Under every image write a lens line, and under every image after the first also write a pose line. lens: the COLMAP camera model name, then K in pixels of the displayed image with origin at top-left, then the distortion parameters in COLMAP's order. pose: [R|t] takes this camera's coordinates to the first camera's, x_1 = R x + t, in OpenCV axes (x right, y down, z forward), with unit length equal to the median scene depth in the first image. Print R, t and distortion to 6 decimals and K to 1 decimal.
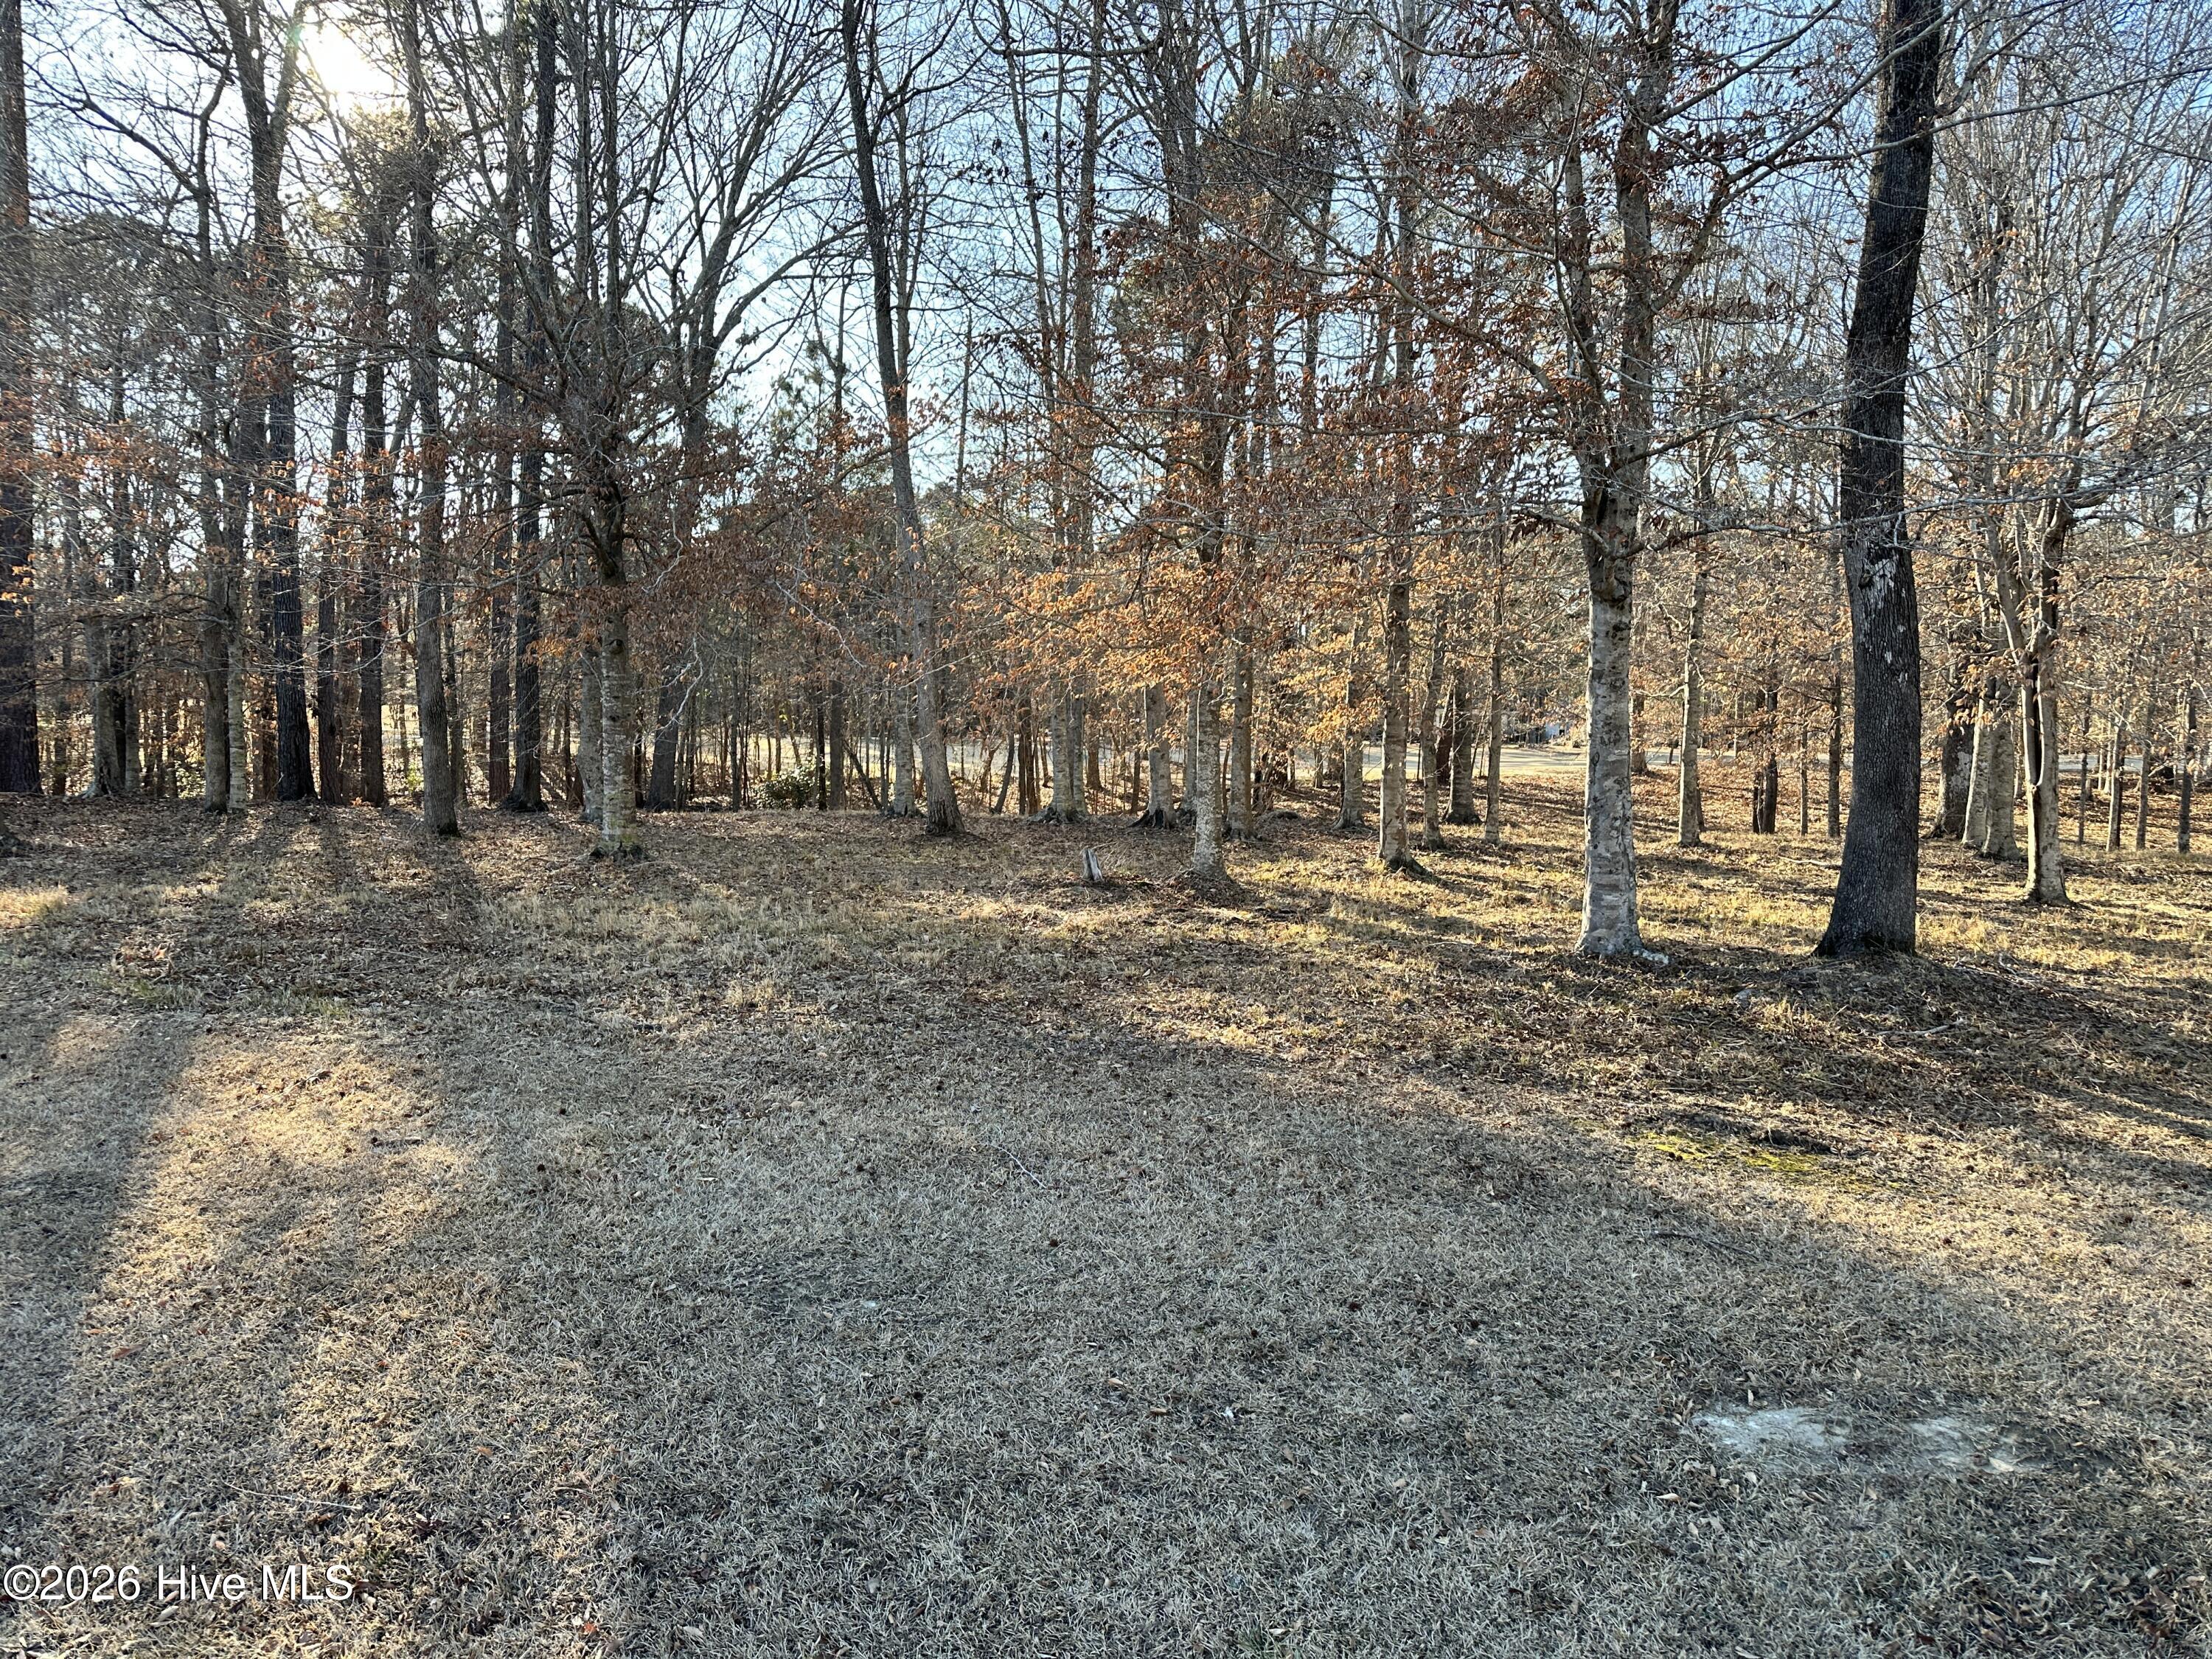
lens RADIAL K [[1571.9, 0, 1113.7], [0, 1571.9, 825.0], [0, 0, 1]] dist [0.046018, -0.050071]
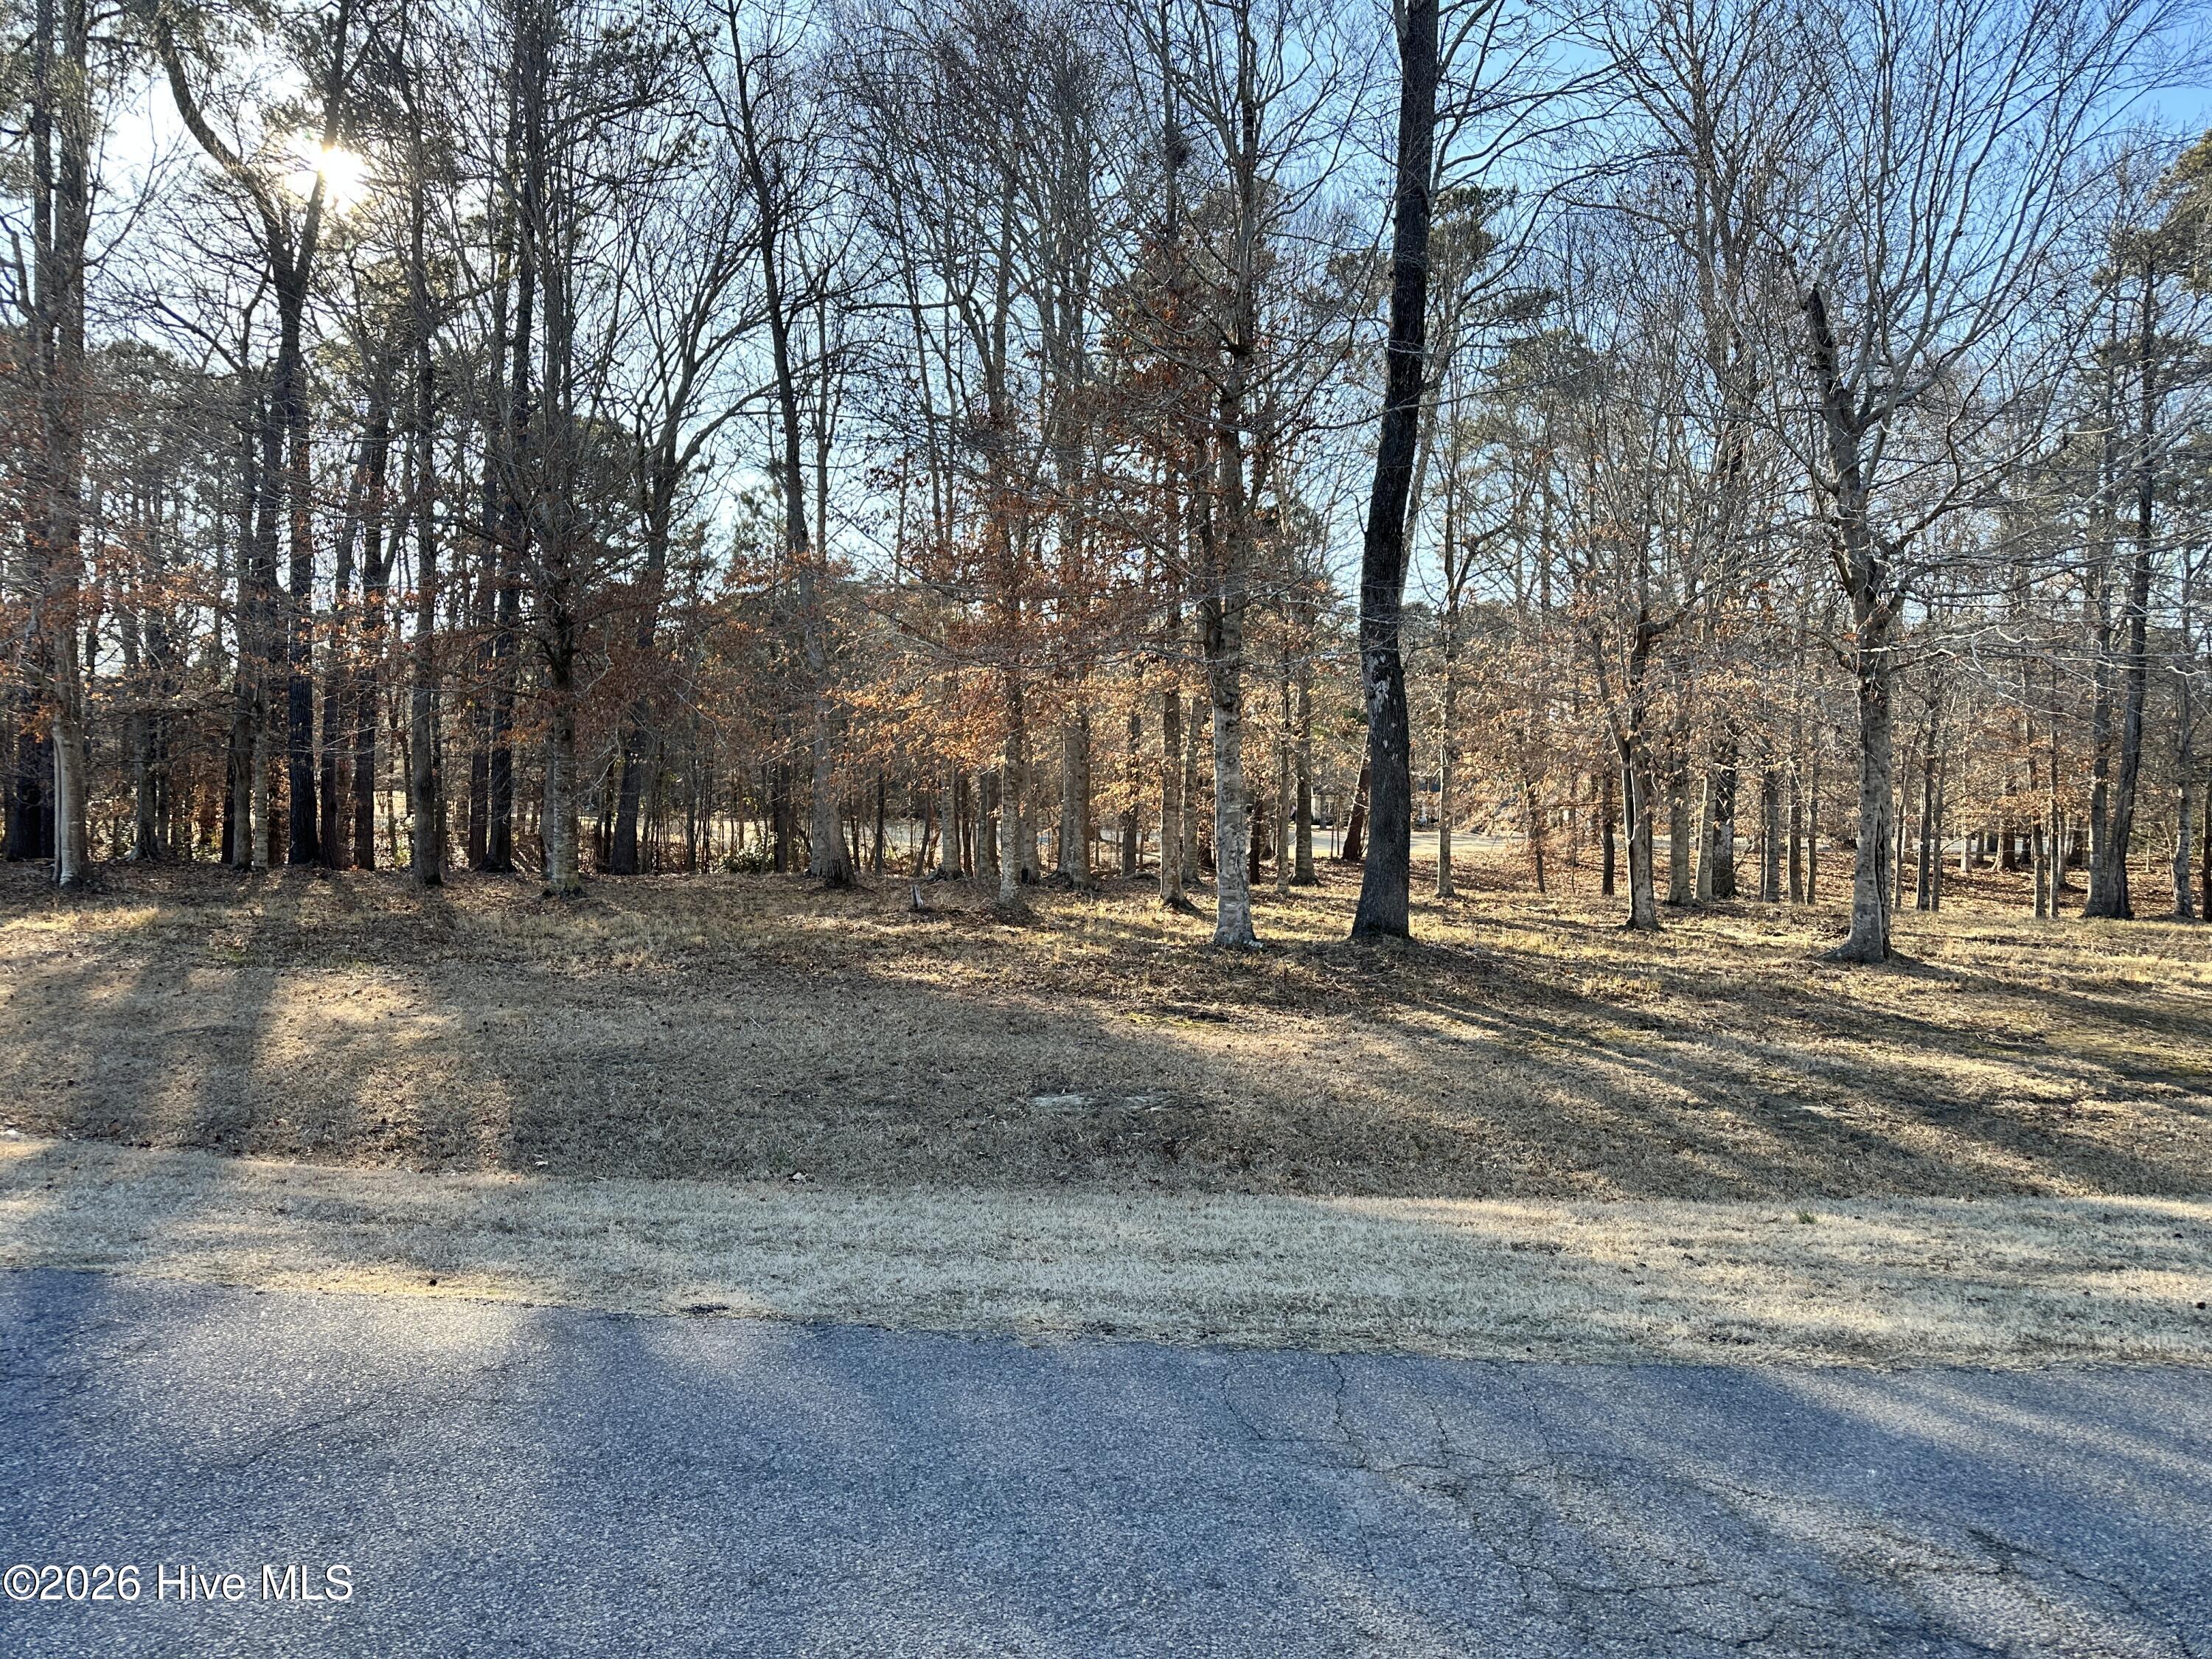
lens RADIAL K [[1571.9, 0, 1108.6], [0, 1571.9, 836.4], [0, 0, 1]] dist [0.046018, -0.050071]
pose [[0.999978, 0.000867, 0.006638, 0.138416], [-0.000542, 0.998809, -0.048797, 0.037966], [-0.006672, 0.048792, 0.998787, -0.335735]]
